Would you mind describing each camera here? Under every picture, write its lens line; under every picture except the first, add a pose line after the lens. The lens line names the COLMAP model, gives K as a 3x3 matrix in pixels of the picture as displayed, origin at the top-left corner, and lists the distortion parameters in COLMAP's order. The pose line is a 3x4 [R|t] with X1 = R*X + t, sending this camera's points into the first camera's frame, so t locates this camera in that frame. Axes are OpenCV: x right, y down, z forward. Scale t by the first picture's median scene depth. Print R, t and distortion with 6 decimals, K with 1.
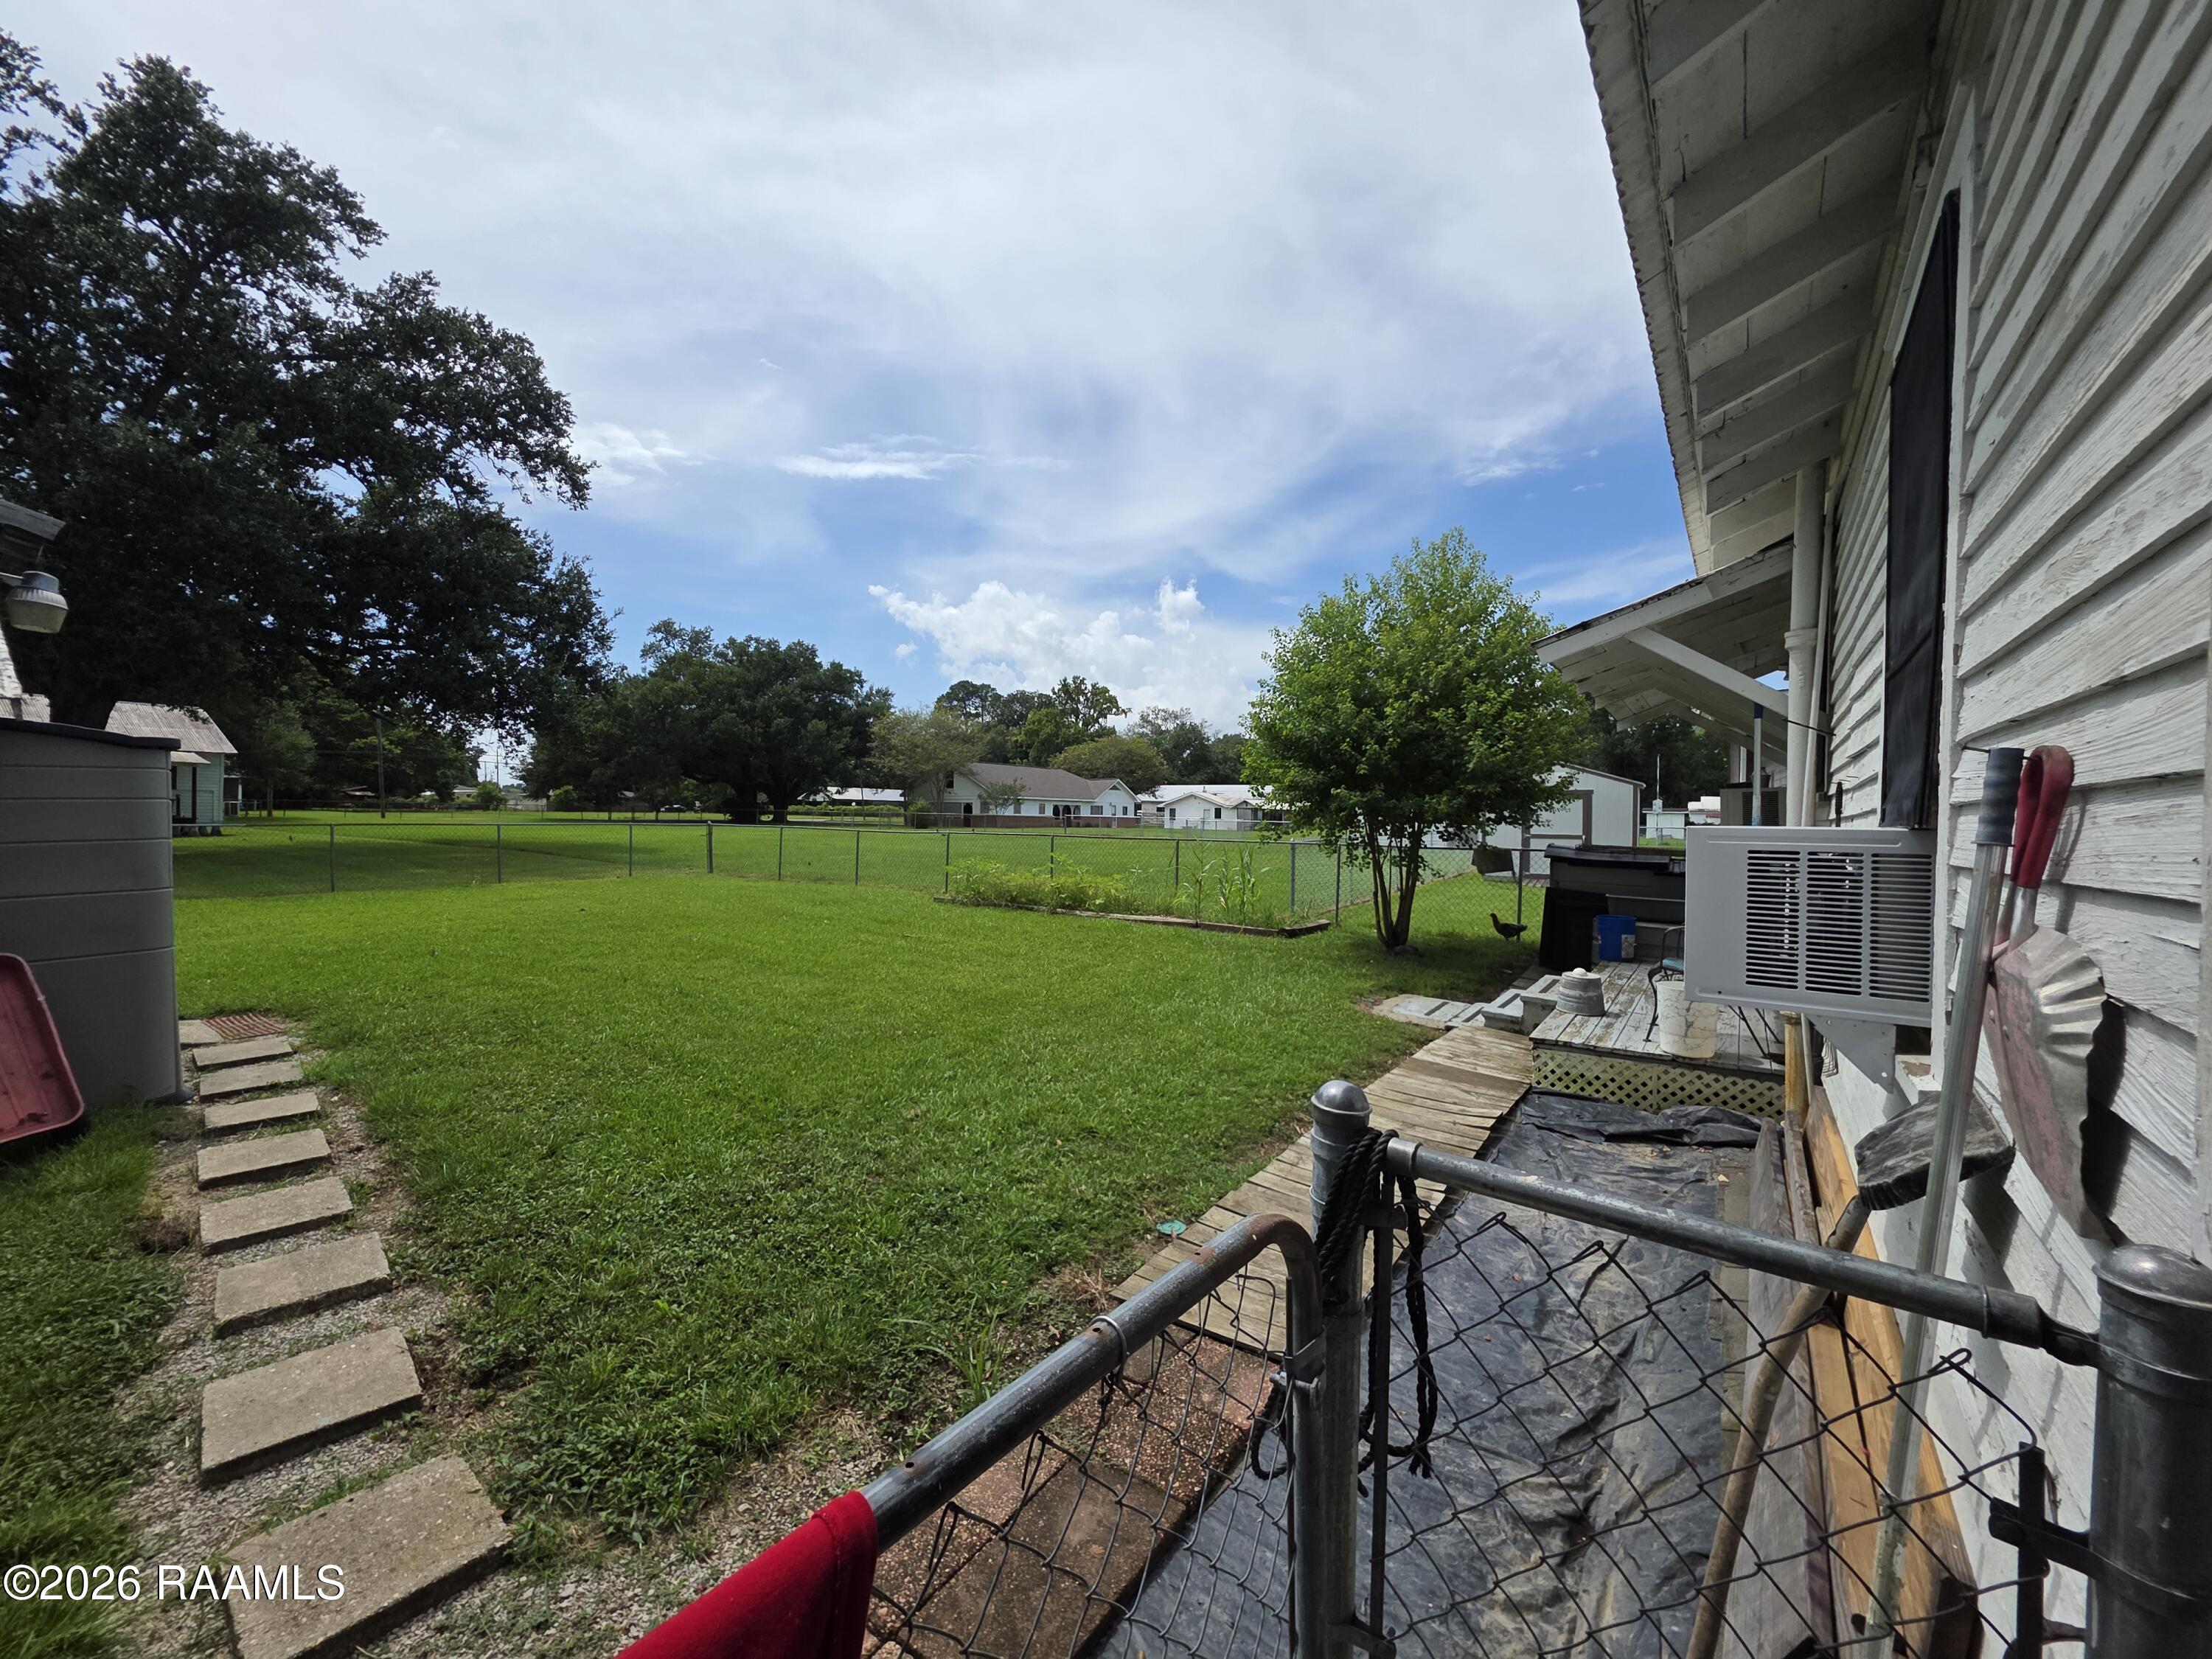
lens RADIAL K [[876.7, 0, 1106.0], [0, 876.7, 829.5], [0, 0, 1]] dist [0.000308, -0.000356]
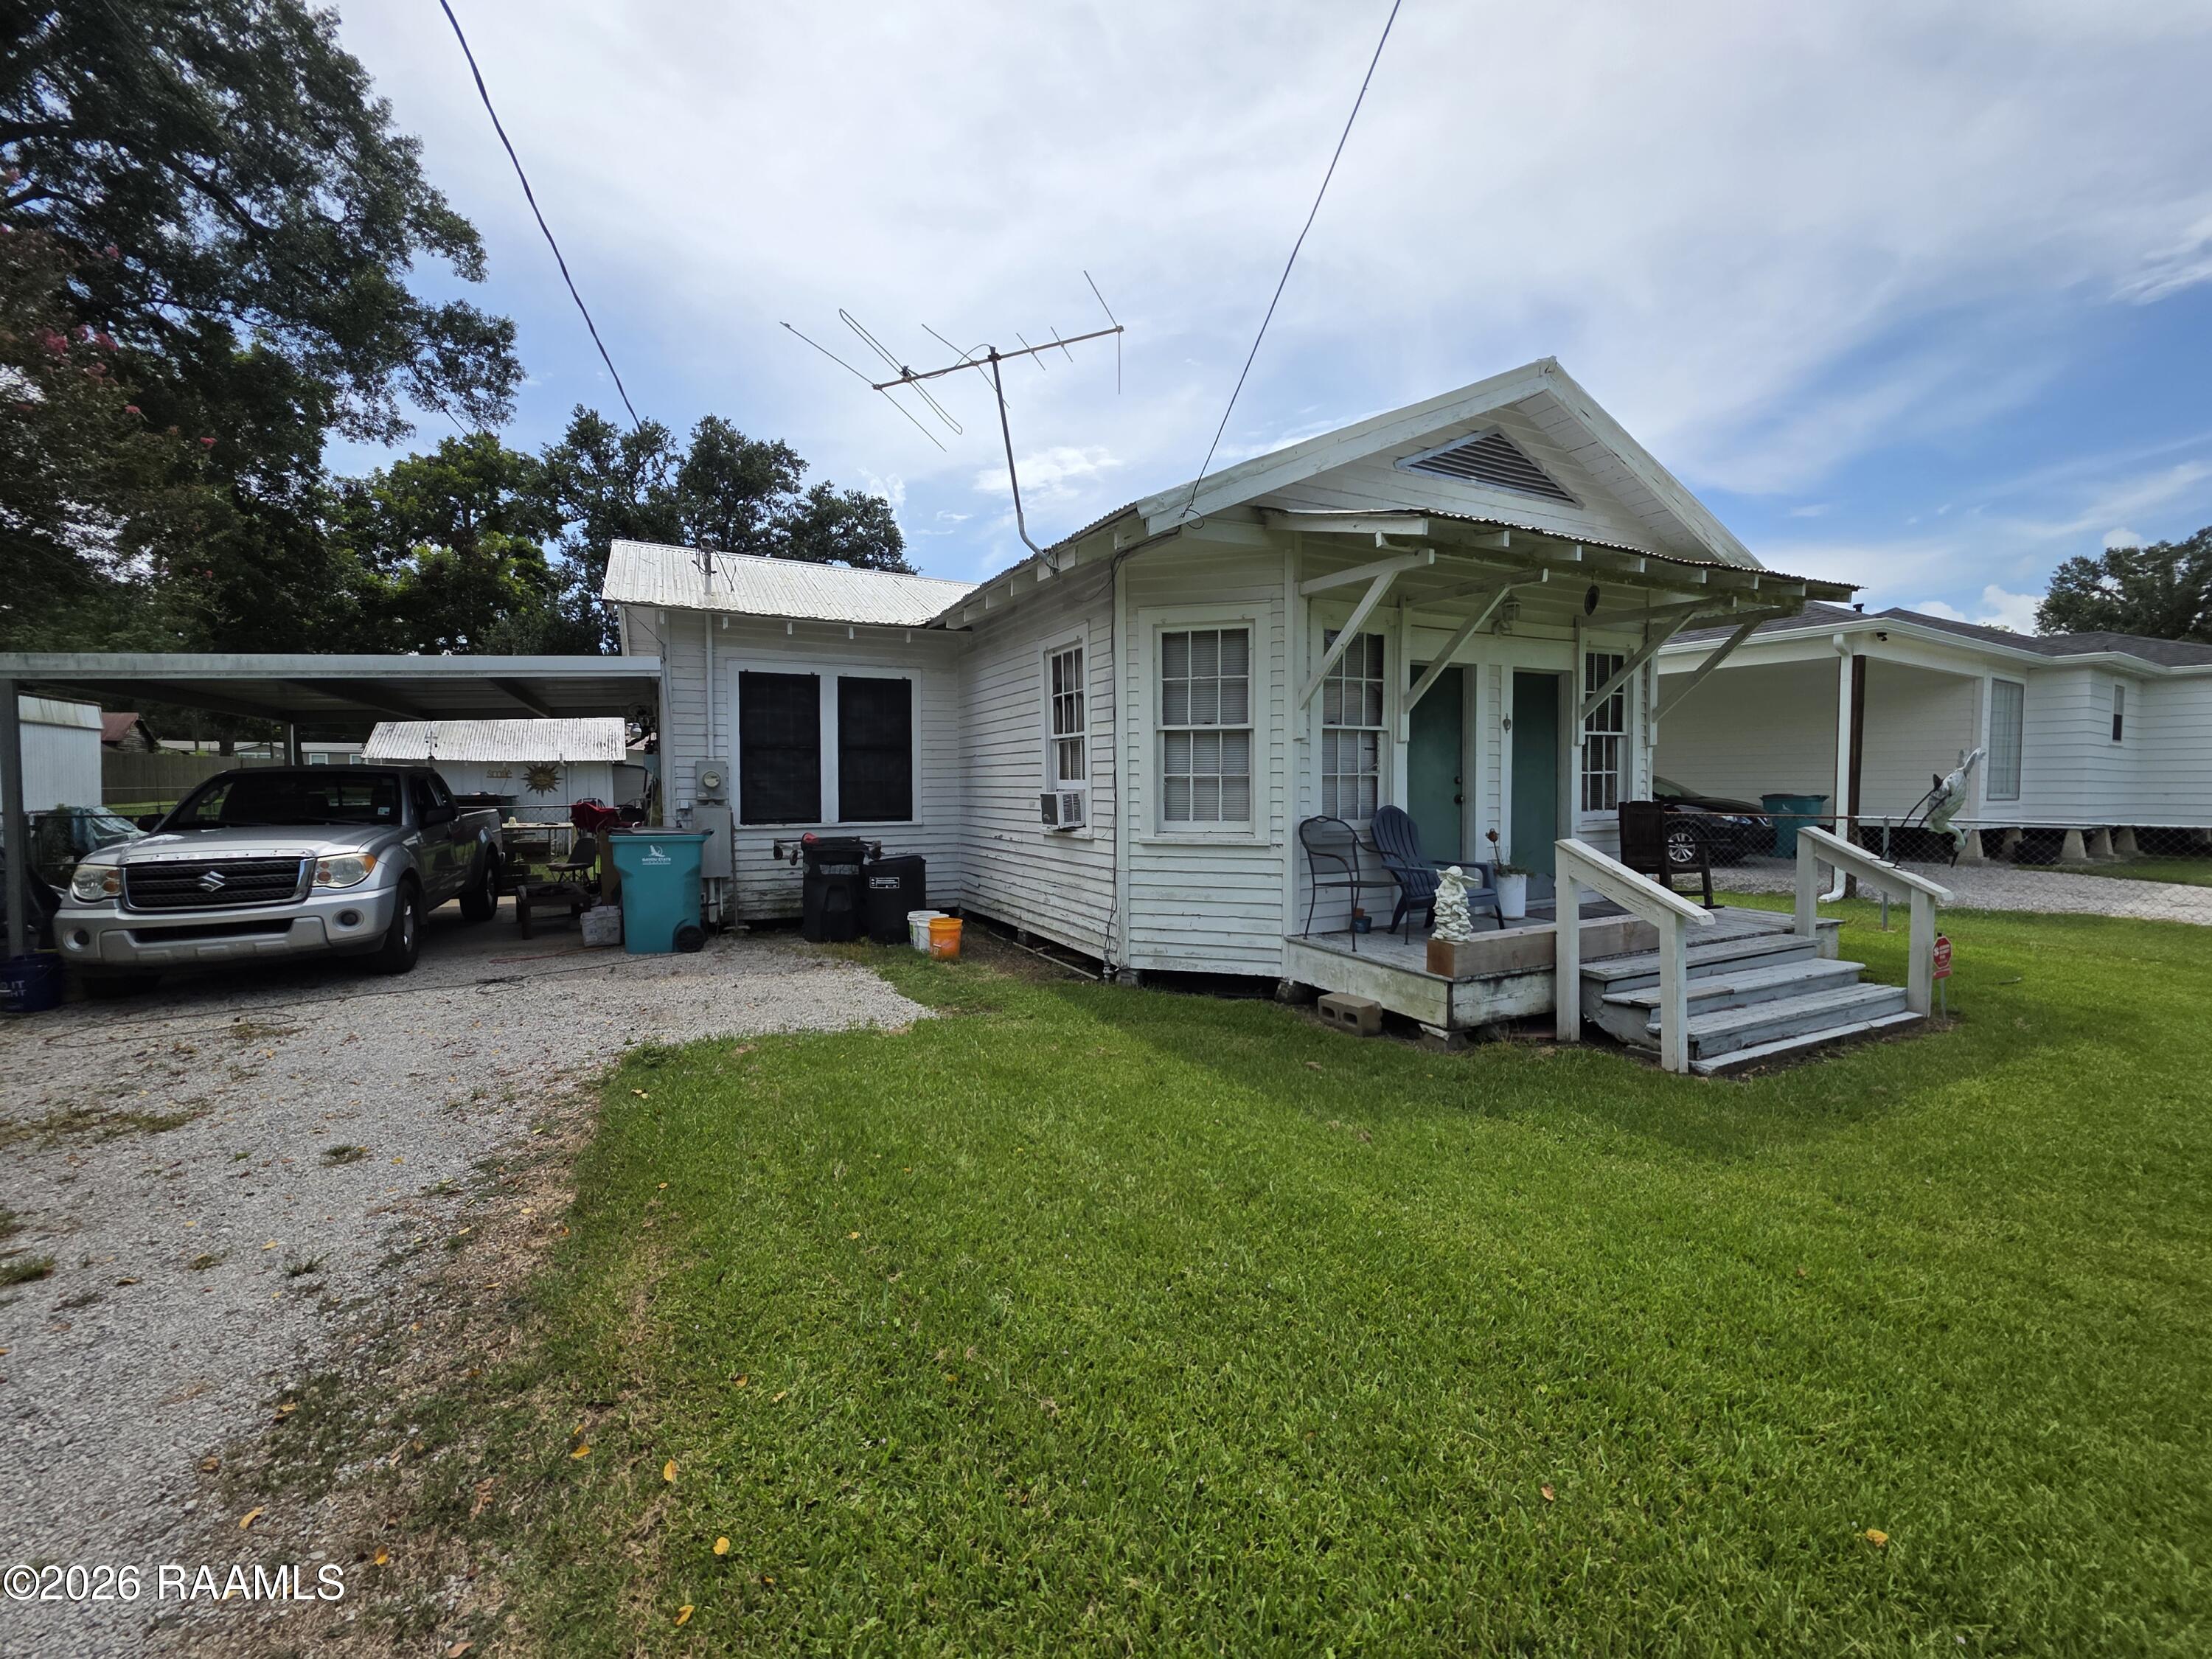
lens RADIAL K [[883.9, 0, 1097.7], [0, 883.9, 824.6], [0, 0, 1]] dist [0.001606, -0.000177]
pose [[0.886605, 0.009404, -0.462432, 0.625516], [0.001557, 0.999727, 0.023315, 0.016132], [0.462525, -0.021392, 0.886348, -0.395439]]
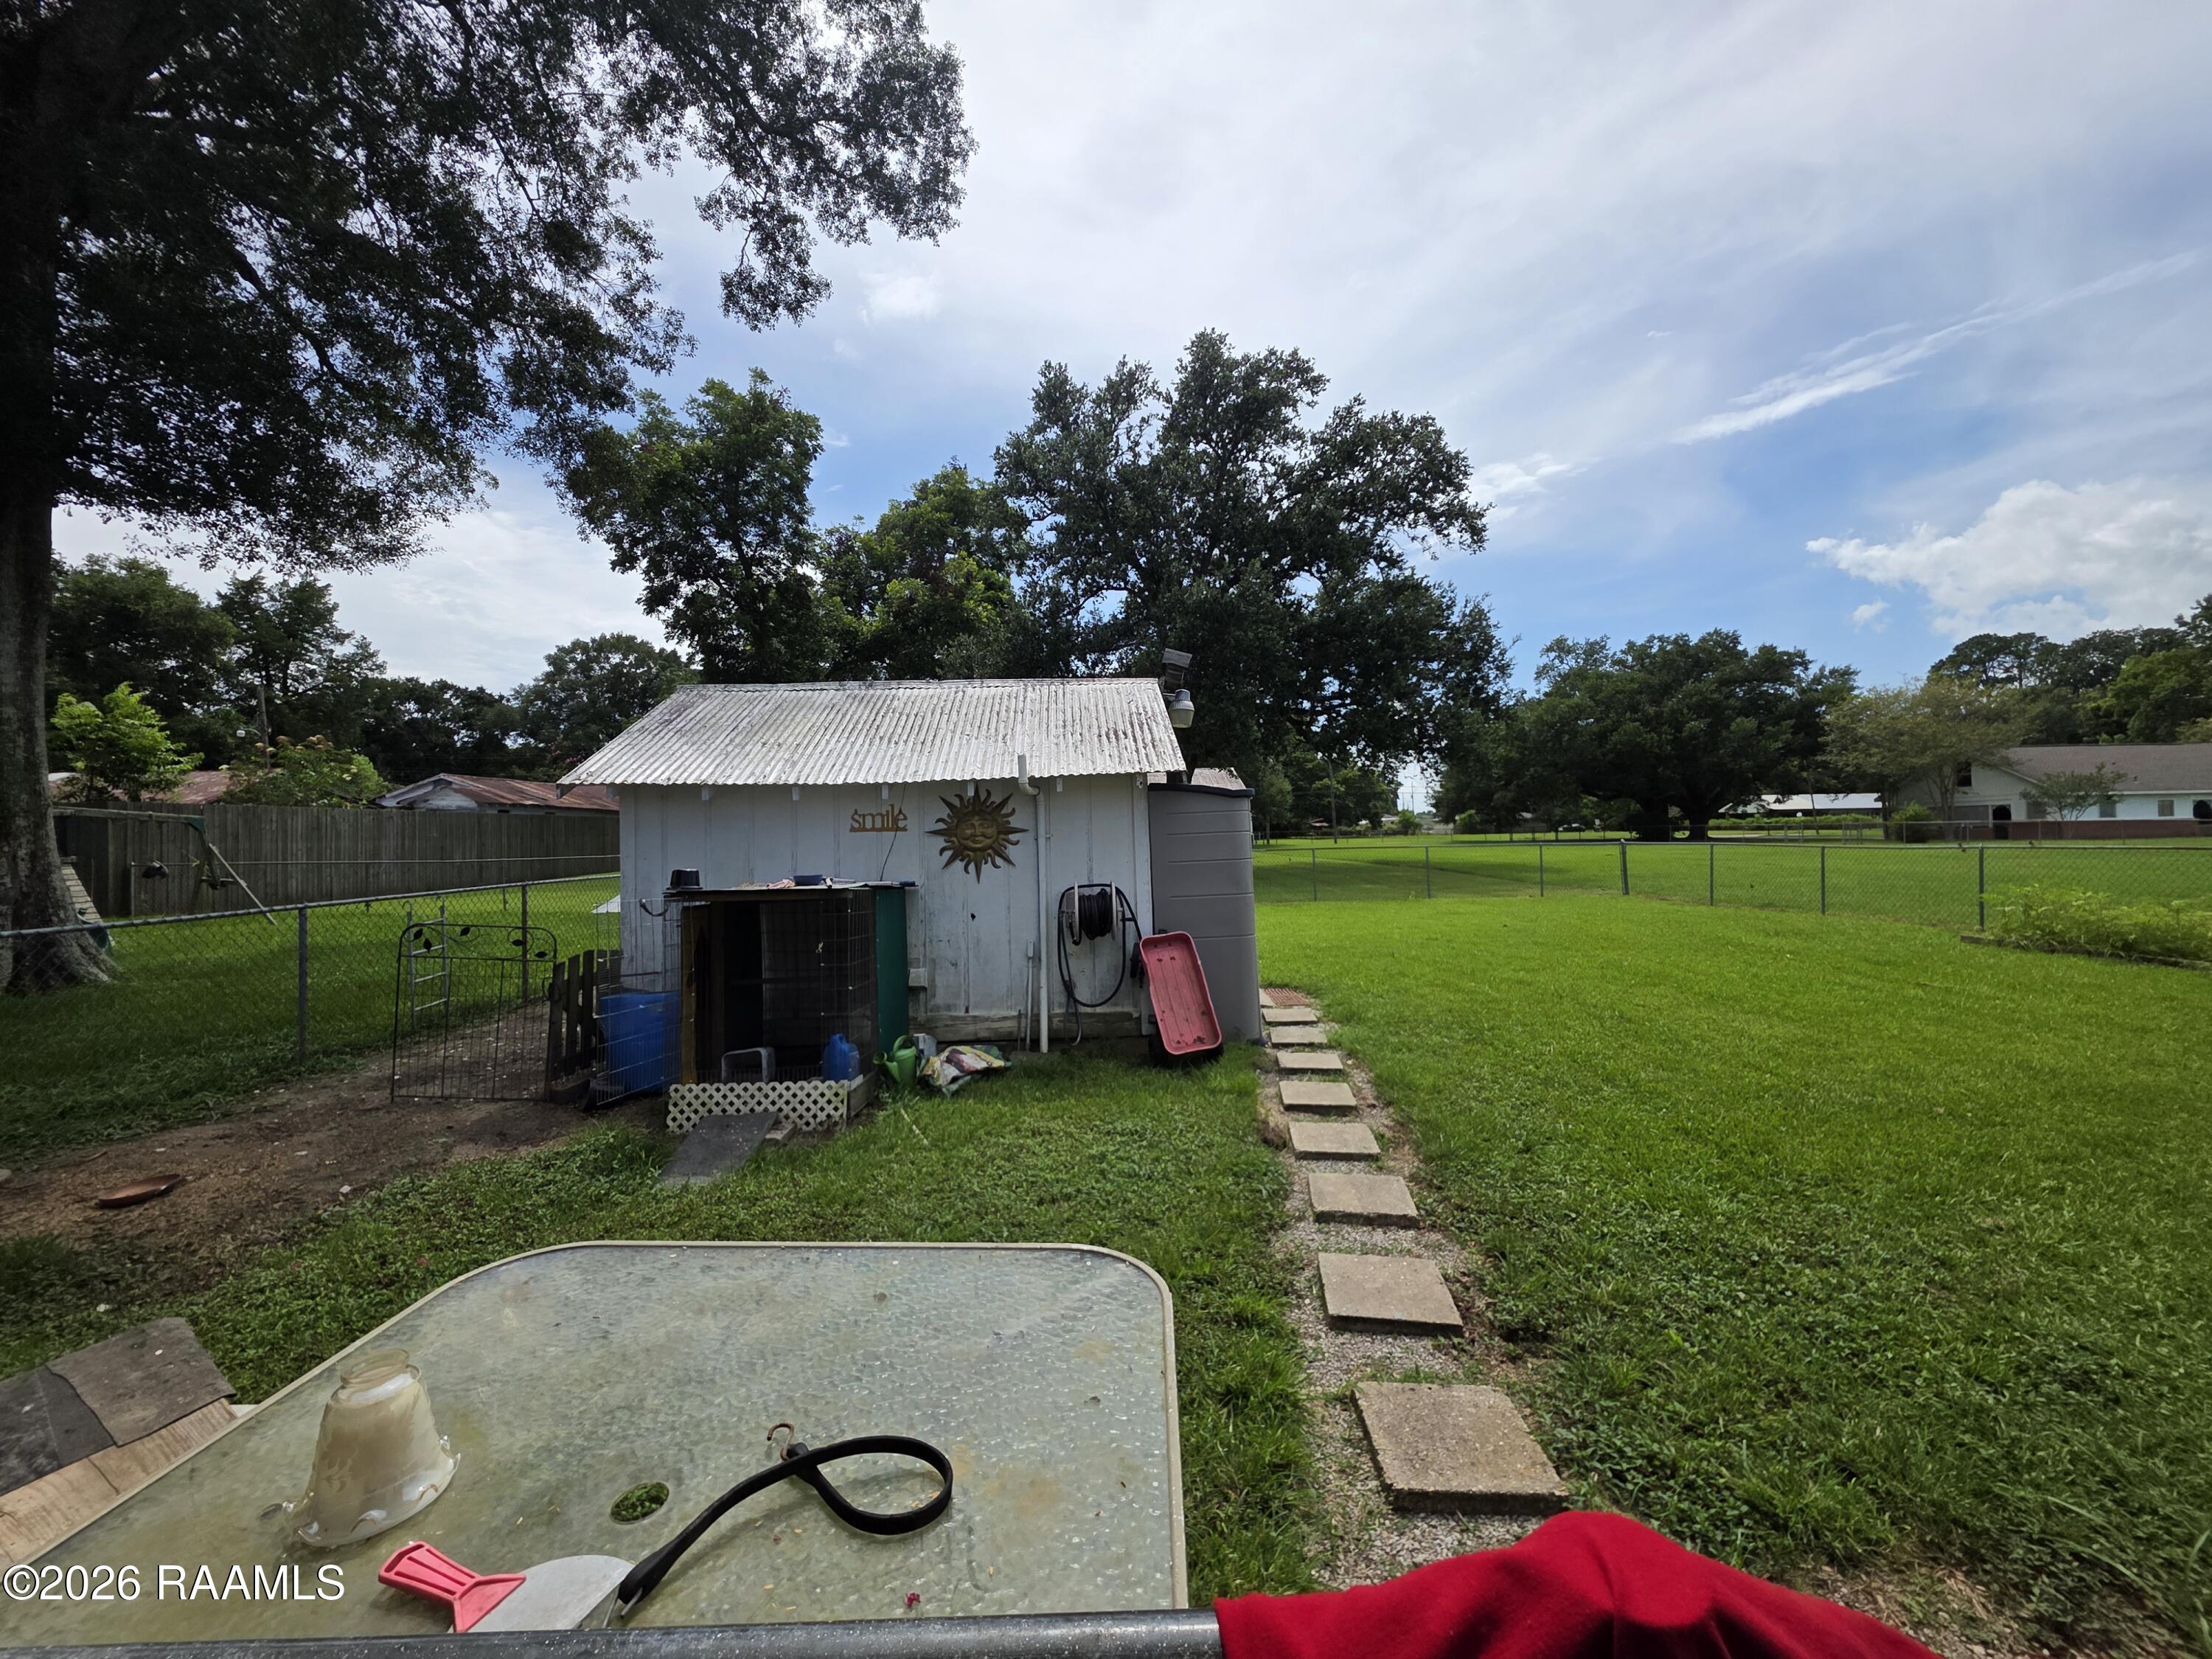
lens RADIAL K [[884.3, 0, 1096.7], [0, 884.3, 826.7], [0, 0, 1]] dist [0.001420, -0.000251]
pose [[0.583541, -0.035598, -0.811303, -0.007505], [0.014316, 0.999334, -0.033552, 0.000507], [0.811957, 0.007965, 0.583662, -0.009813]]
